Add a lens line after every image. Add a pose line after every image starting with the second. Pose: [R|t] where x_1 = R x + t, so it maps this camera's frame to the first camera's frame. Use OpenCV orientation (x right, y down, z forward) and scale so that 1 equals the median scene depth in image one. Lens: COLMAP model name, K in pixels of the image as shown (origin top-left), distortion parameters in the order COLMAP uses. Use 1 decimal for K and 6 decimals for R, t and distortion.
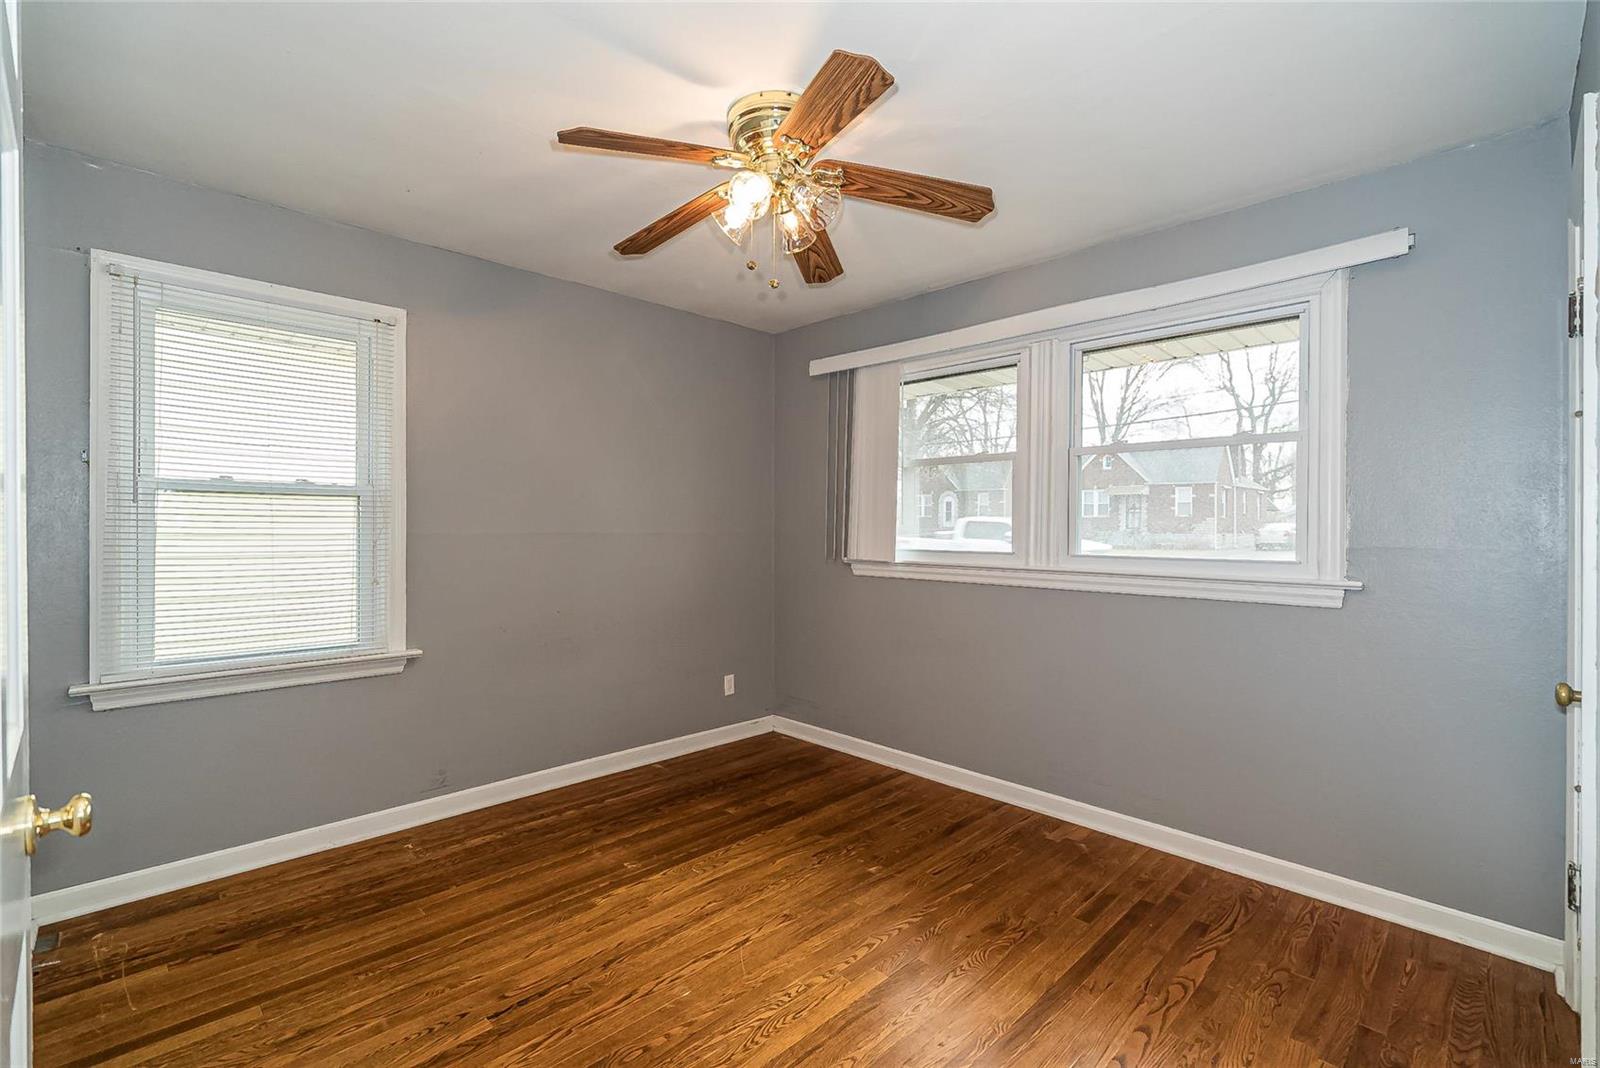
lens RADIAL K [[709.5, 0, 803.9], [0, 709.5, 536.0], [0, 0, 1]] dist [-0.003163, -0.000031]
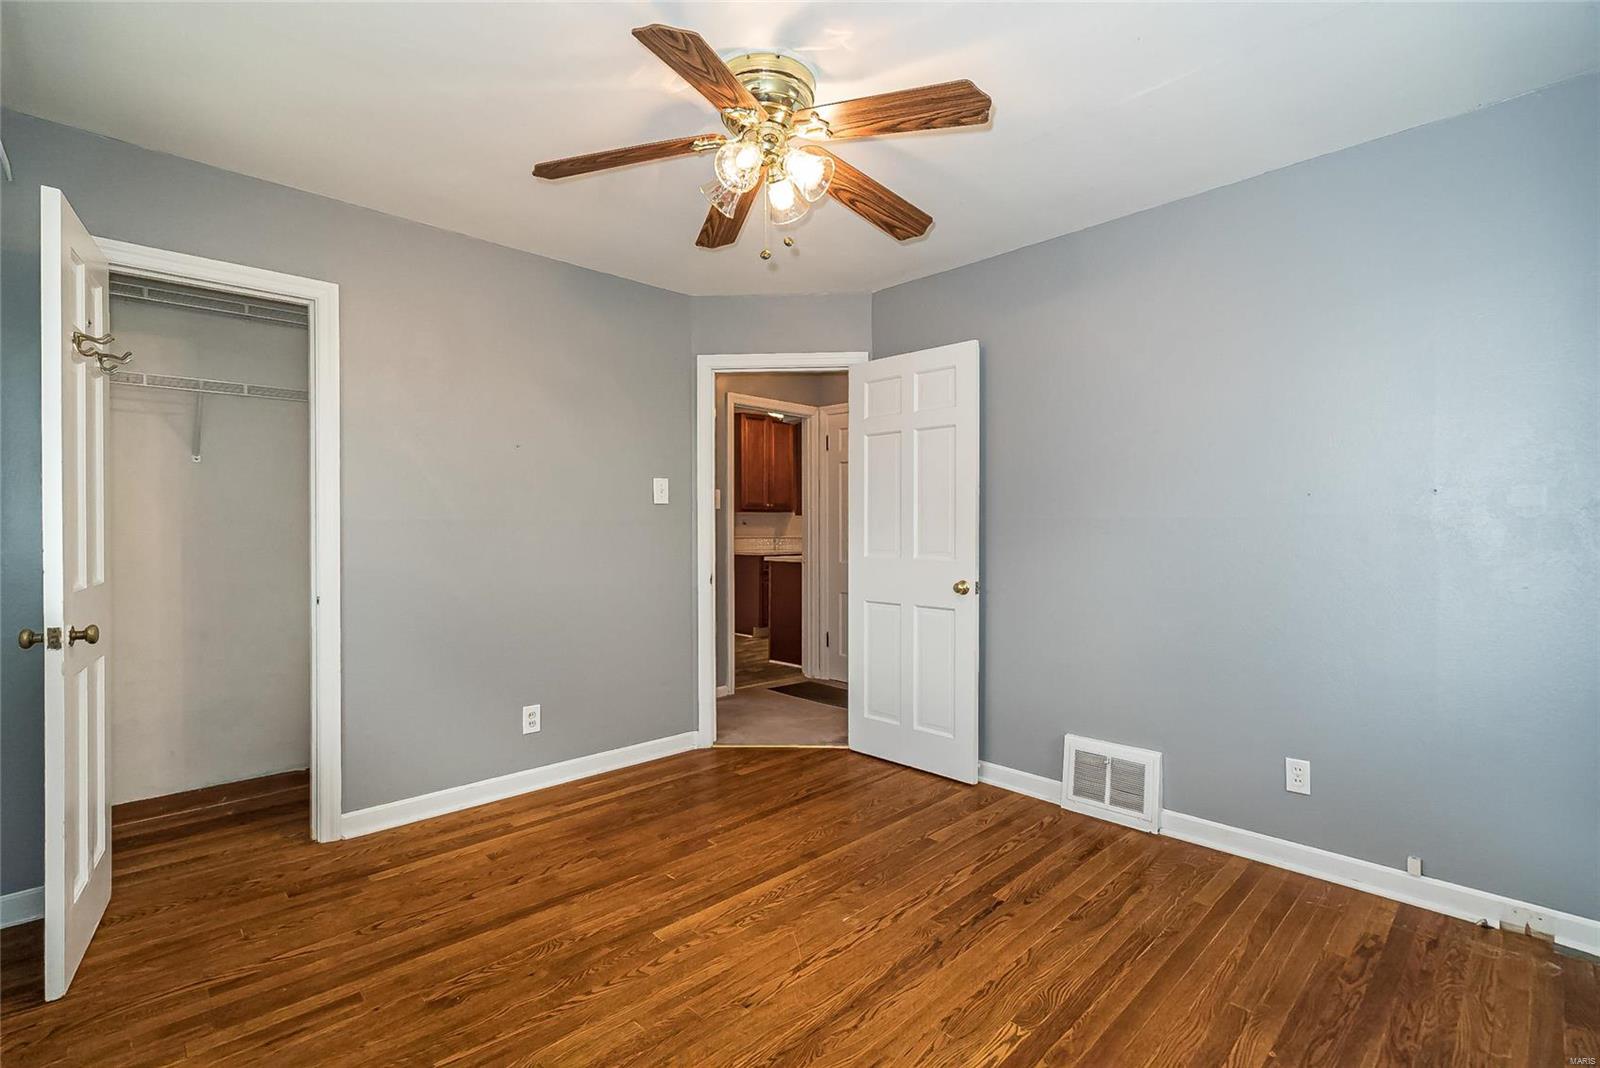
lens RADIAL K [[709.5, 0, 803.9], [0, 709.5, 536.0], [0, 0, 1]] dist [-0.003163, -0.000031]
pose [[-0.999938, -0.002417, 0.010880, -0.099675], [-0.002207, 0.999814, 0.019185, 0.031500], [-0.010924, 0.019159, -0.999757, 1.863526]]
